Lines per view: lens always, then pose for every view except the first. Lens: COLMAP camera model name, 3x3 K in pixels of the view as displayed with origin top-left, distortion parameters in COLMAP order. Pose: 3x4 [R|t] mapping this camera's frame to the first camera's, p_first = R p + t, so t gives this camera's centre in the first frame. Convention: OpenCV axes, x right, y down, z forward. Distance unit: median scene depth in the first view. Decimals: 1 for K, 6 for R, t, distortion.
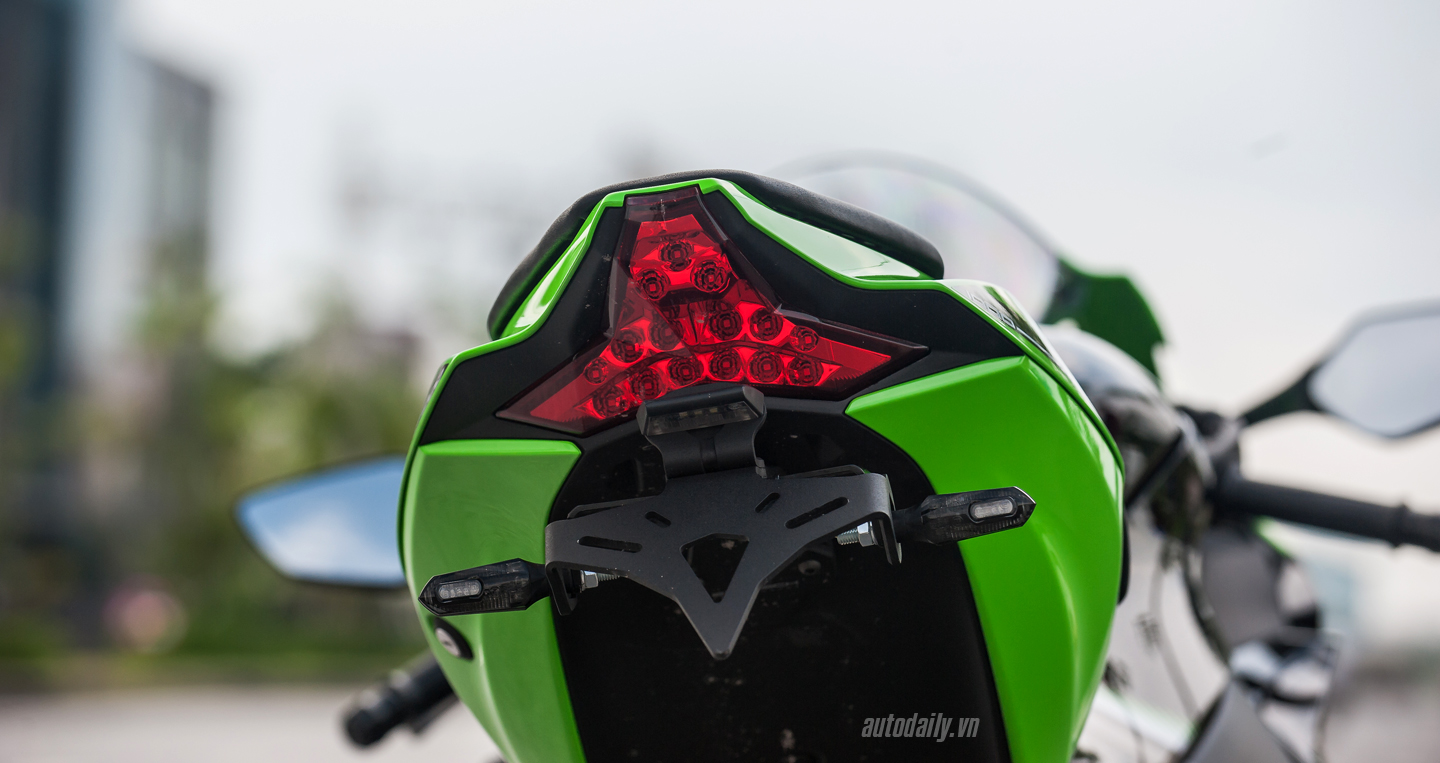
lens RADIAL K [[5245.0, 0, 720.0], [0, 5245.0, 381.5], [0, 0, 1]] dist [-0.051252, -0.255005]
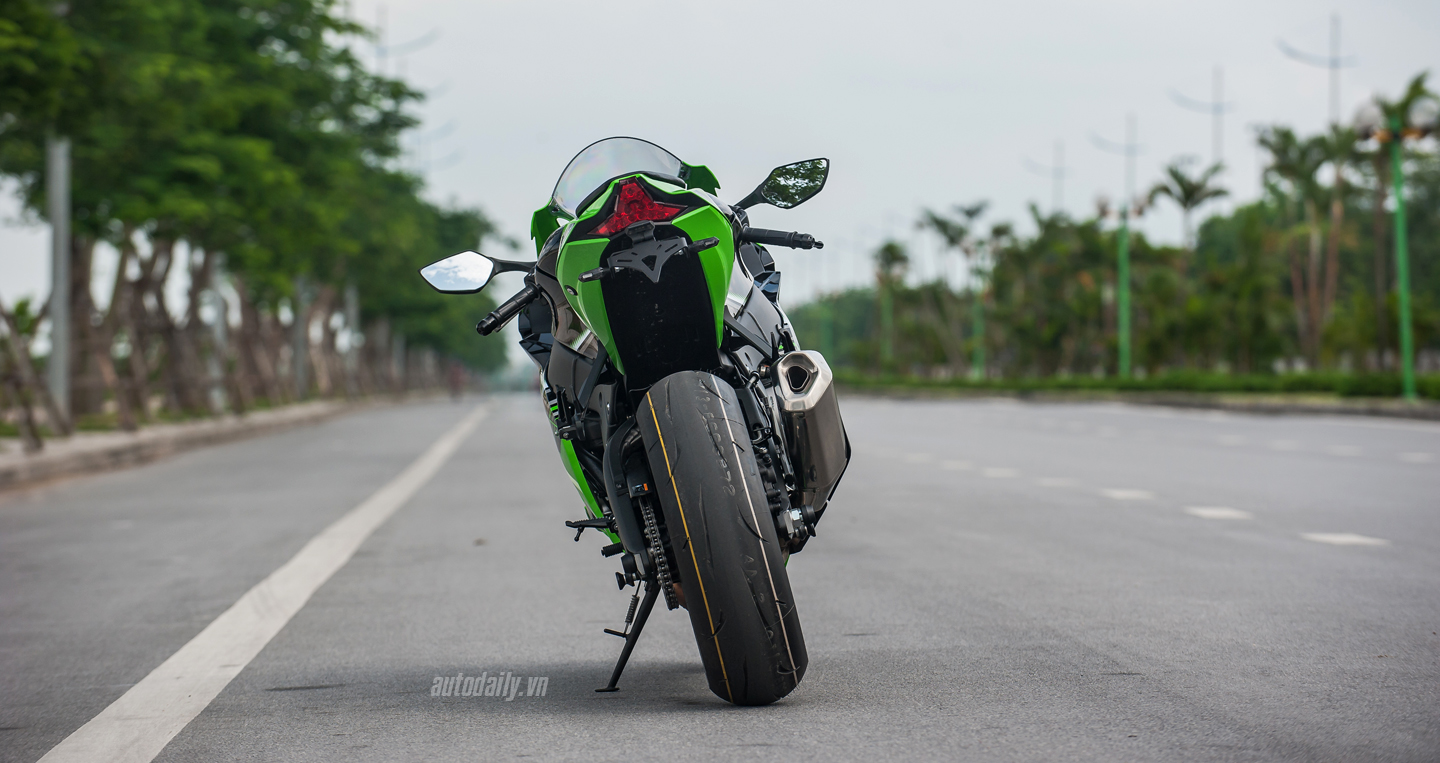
lens RADIAL K [[5995.3, 0, 720.0], [0, 5995.3, 381.5], [0, 0, 1]] dist [1.228333, 1.879364]
pose [[0.986991, -0.113074, 0.114298, -0.511264], [0.108297, 0.992998, 0.047194, -0.093310], [-0.118834, -0.034202, 0.992325, -3.857938]]
